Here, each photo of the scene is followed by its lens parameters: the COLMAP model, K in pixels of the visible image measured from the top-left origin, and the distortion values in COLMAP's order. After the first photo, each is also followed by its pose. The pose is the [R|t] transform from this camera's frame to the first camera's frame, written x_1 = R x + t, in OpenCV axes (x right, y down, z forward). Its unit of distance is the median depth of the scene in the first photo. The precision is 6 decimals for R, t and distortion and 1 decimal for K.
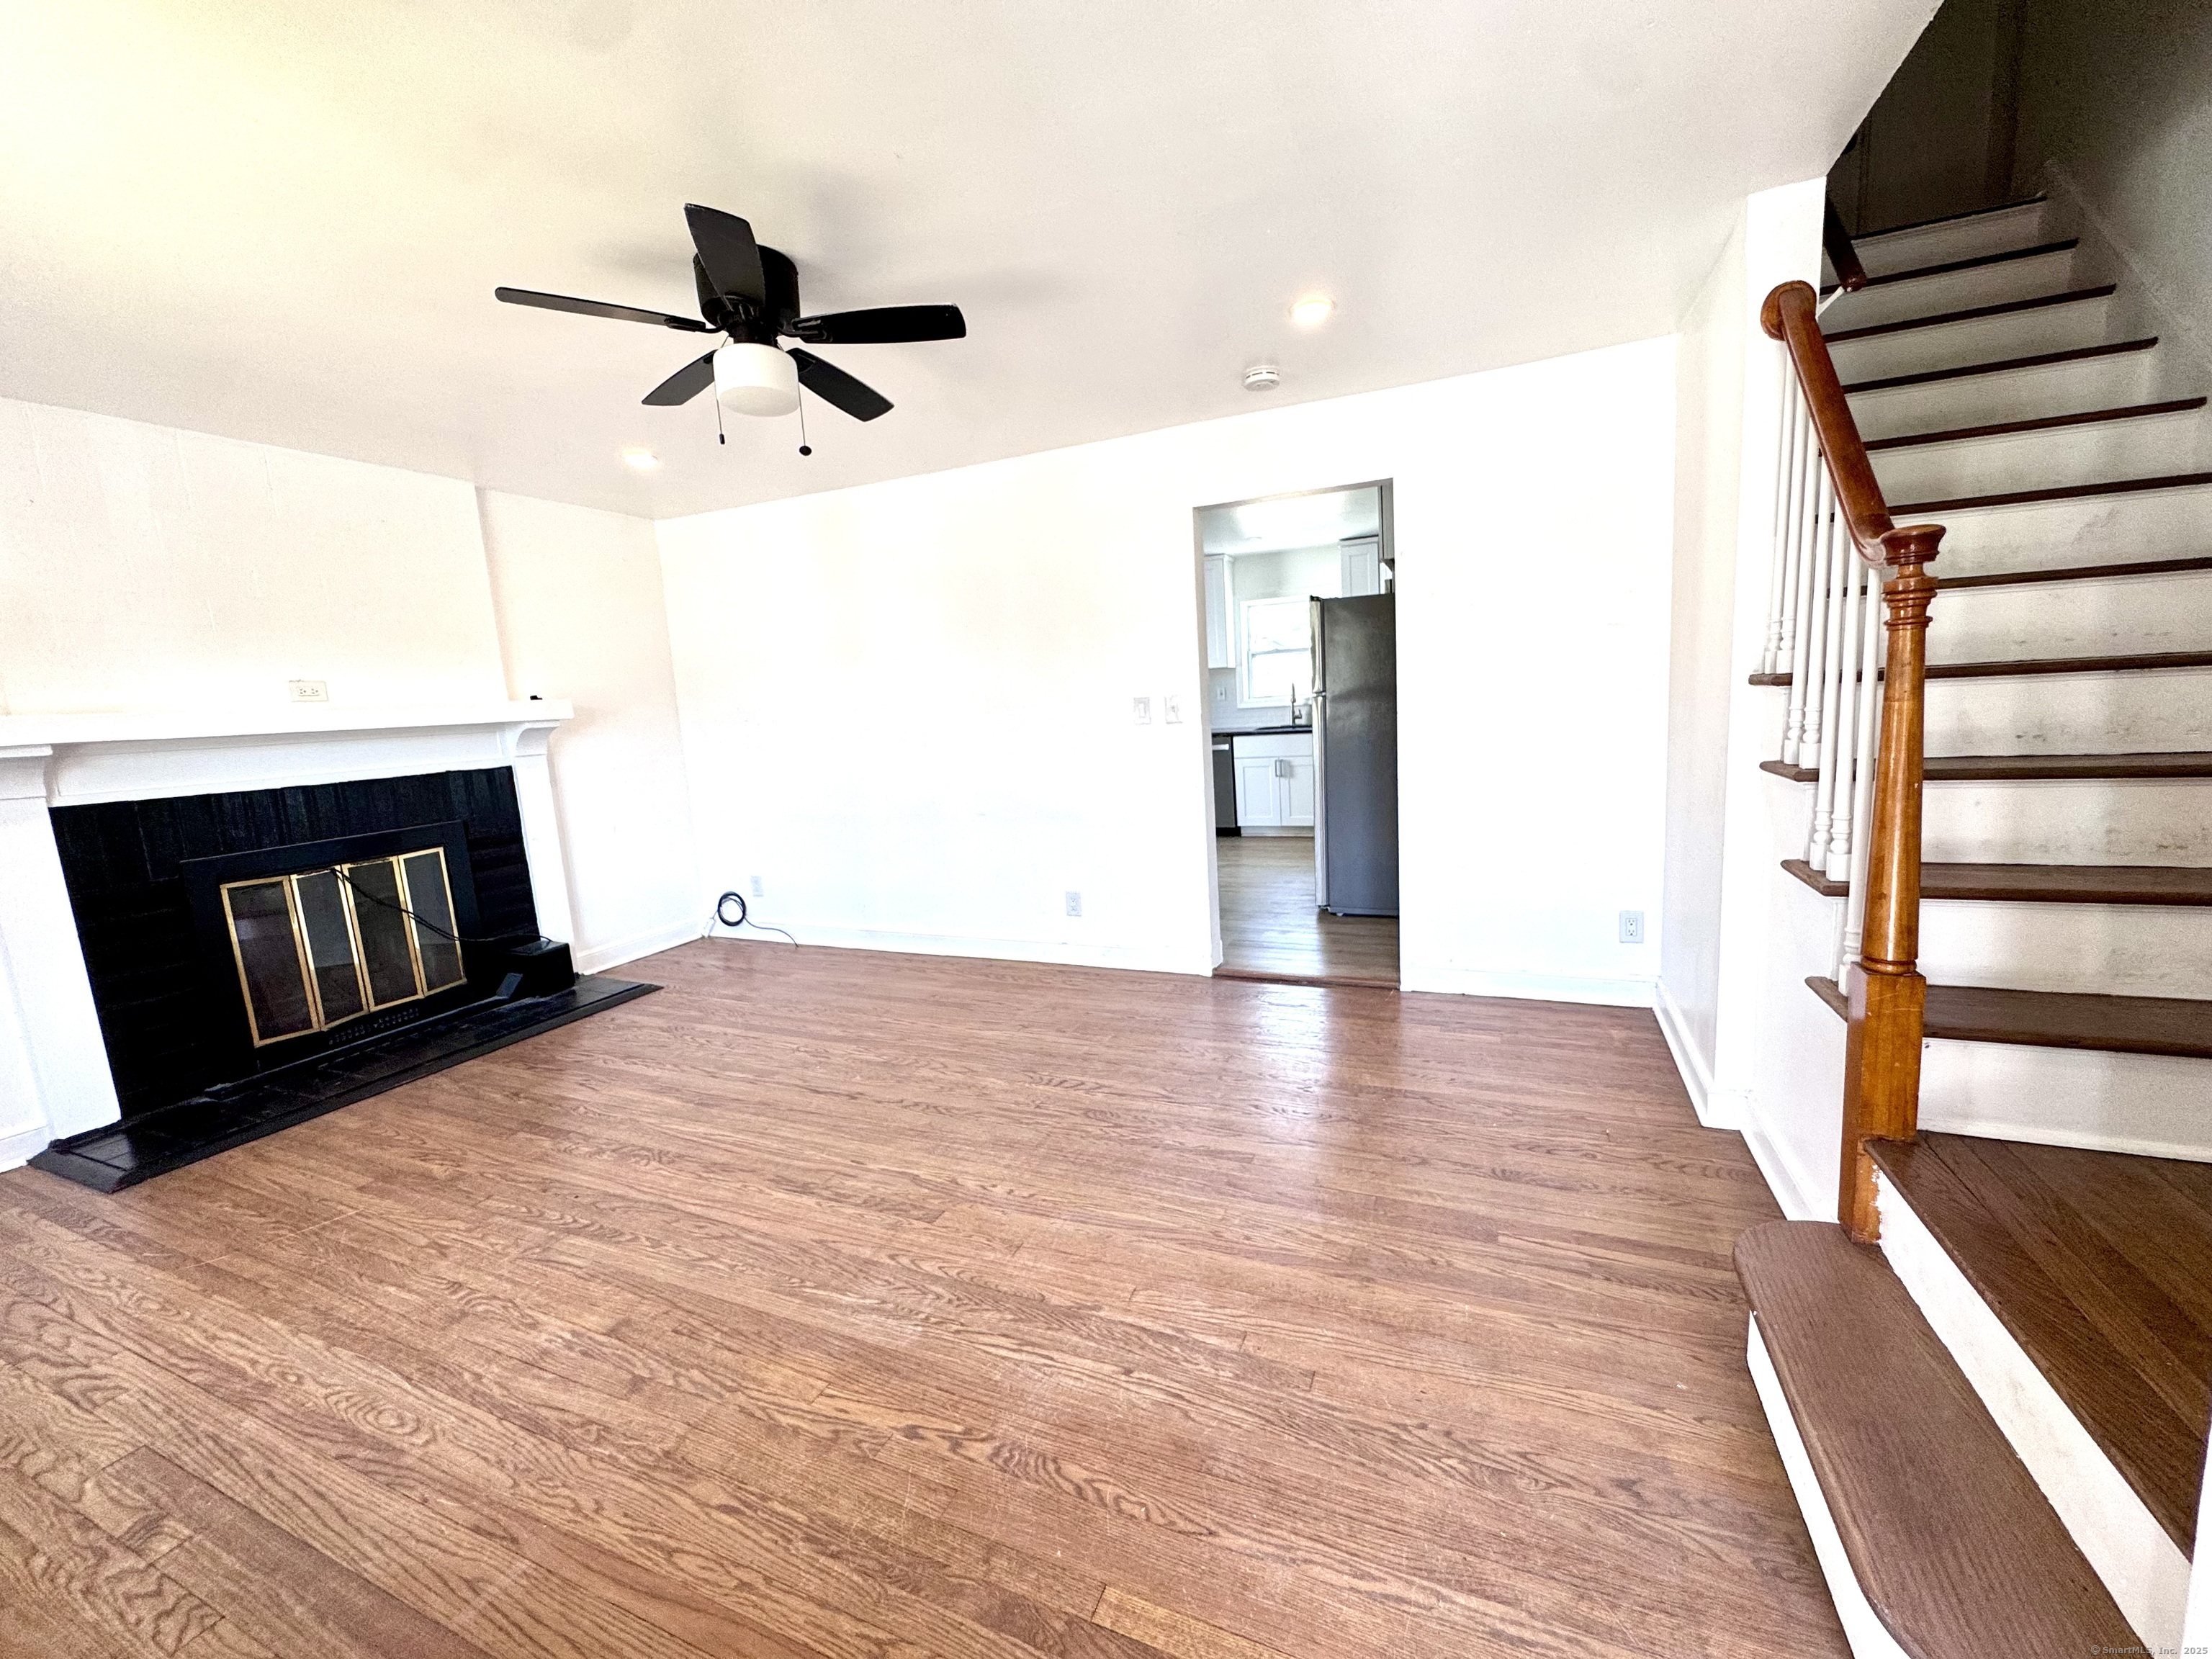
lens RADIAL K [[888.2, 0, 1106.0], [0, 888.2, 829.5], [0, 0, 1]] dist [-0.003066, 0.000644]
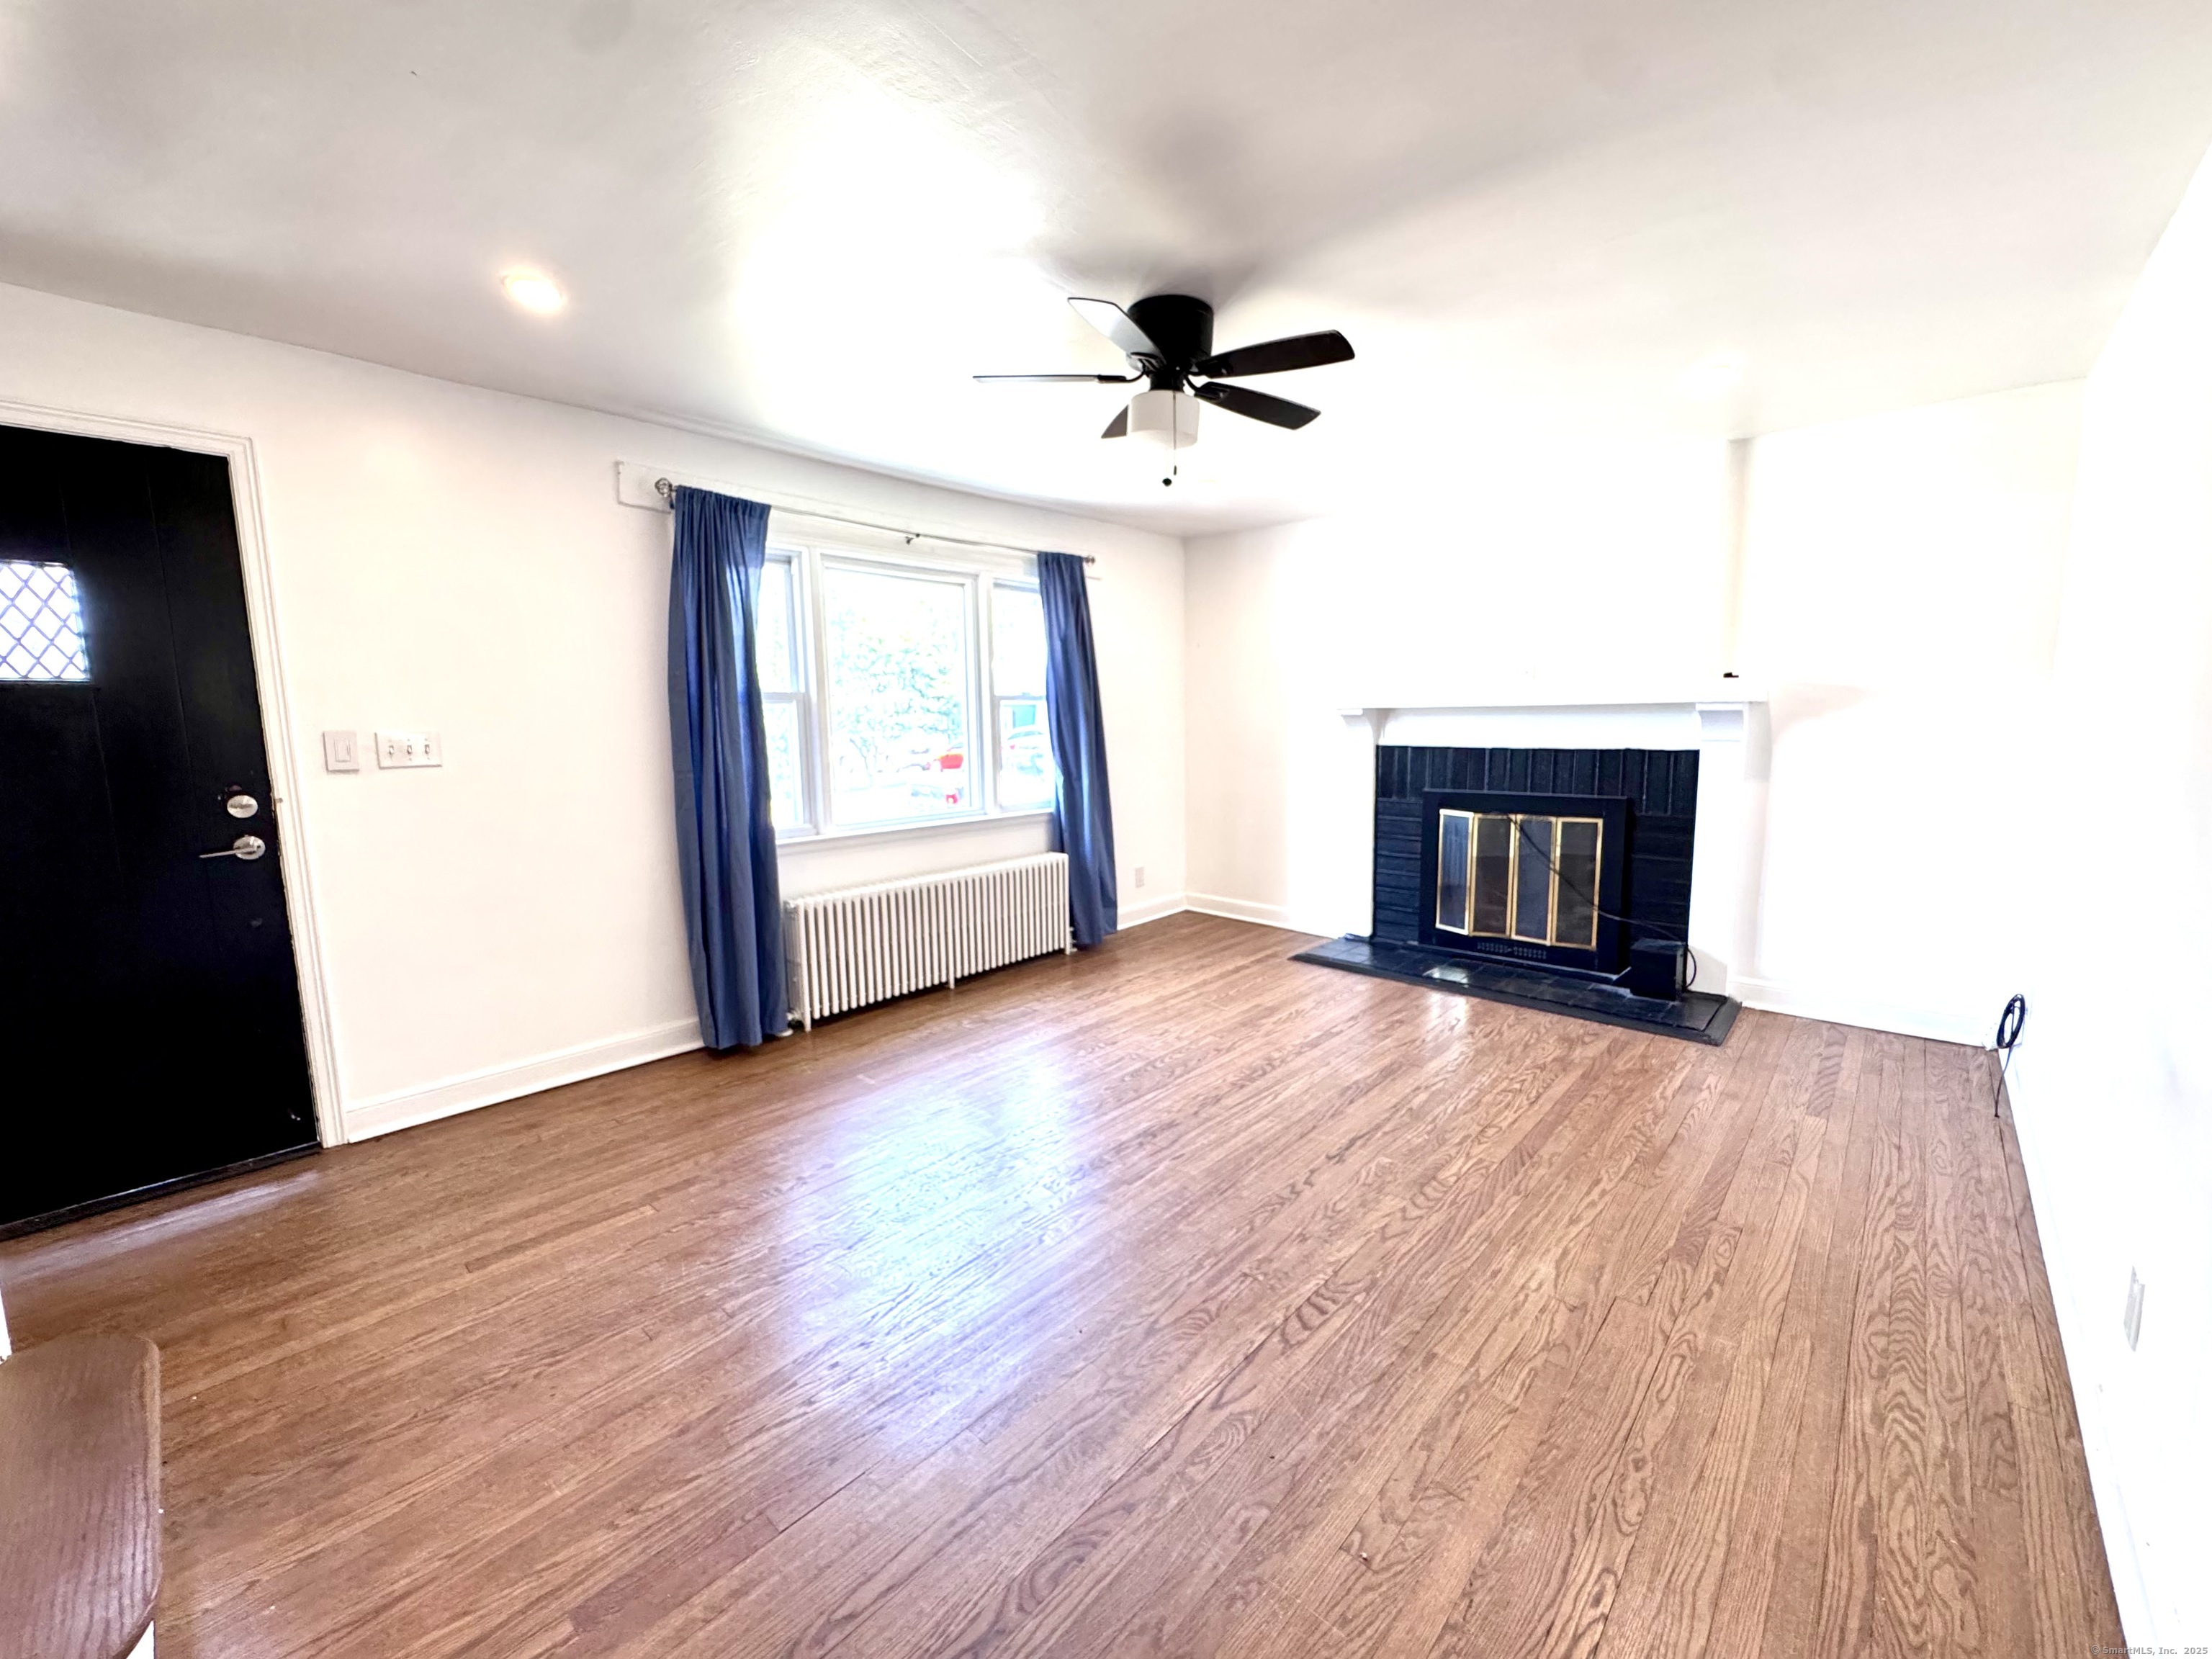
lens RADIAL K [[888.2, 0, 1106.0], [0, 888.2, 829.5], [0, 0, 1]] dist [-0.003066, 0.000644]
pose [[-0.323323, 0.186436, -0.927741, 0.546827], [-0.104454, 0.967377, 0.230804, -0.194722], [0.940506, 0.171531, -0.293302, 0.986013]]
